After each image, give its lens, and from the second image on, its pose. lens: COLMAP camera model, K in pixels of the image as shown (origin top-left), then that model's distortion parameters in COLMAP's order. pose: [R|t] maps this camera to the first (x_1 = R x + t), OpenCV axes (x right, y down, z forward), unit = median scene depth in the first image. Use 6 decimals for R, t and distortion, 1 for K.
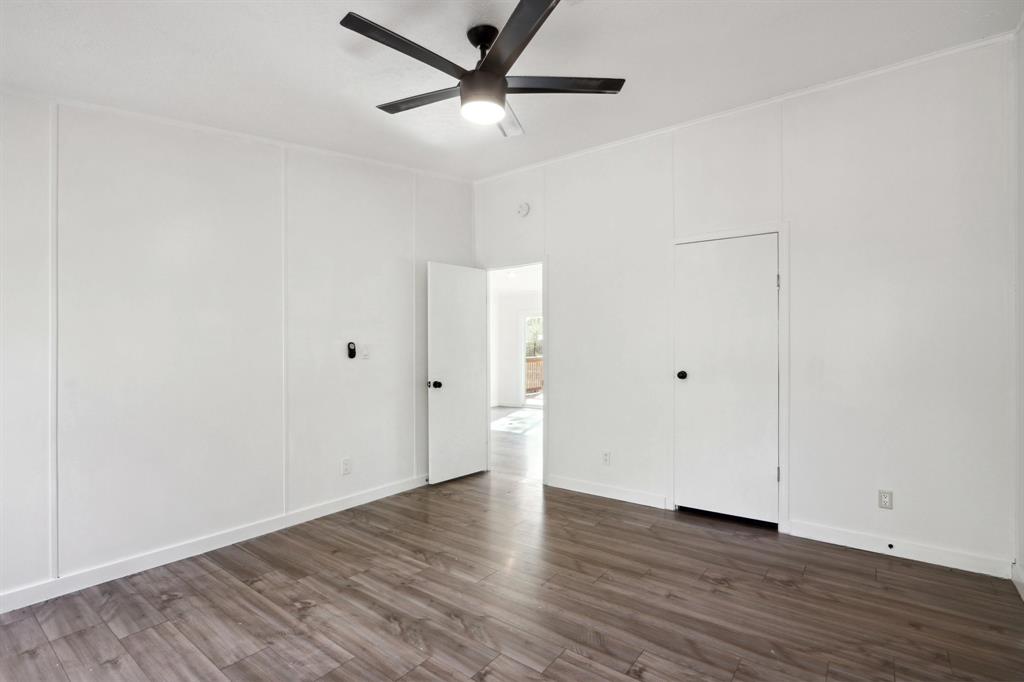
lens RADIAL K [[472.1, 0, 511.9], [0, 472.1, 344.6], [0, 0, 1]] dist [-0.000945, -0.000241]
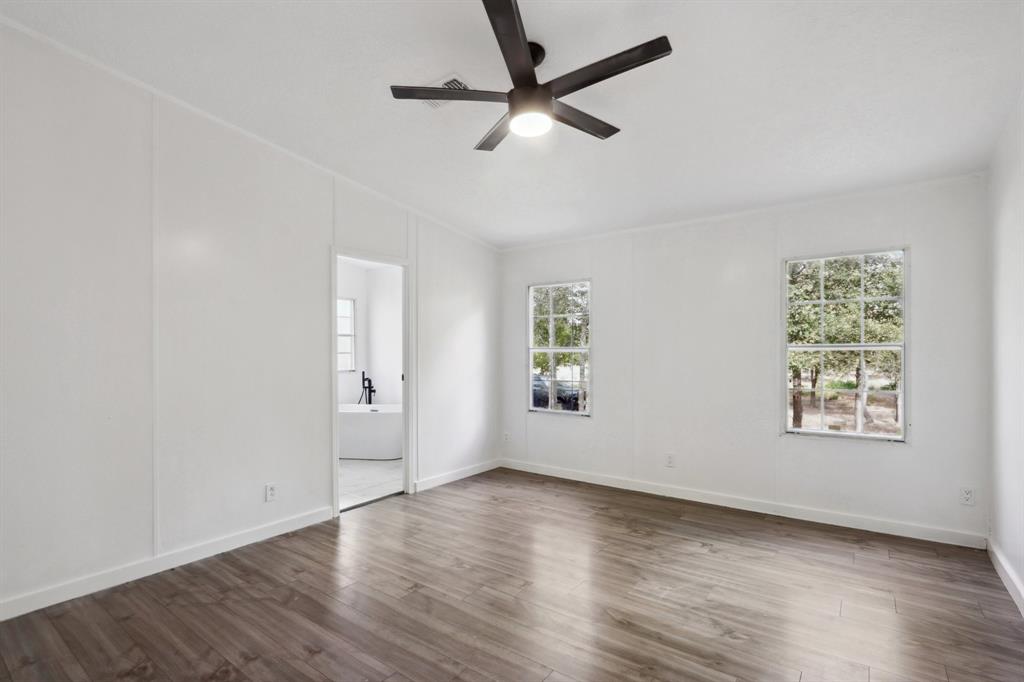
lens RADIAL K [[472.1, 0, 513.3], [0, 472.1, 346.9], [0, 0, 1]] dist [-0.000945, -0.000241]
pose [[-0.999794, 0.008640, -0.018386, -0.003690], [0.008909, 0.999853, -0.014615, 0.007590], [0.018257, -0.014776, -0.999724, 1.998158]]
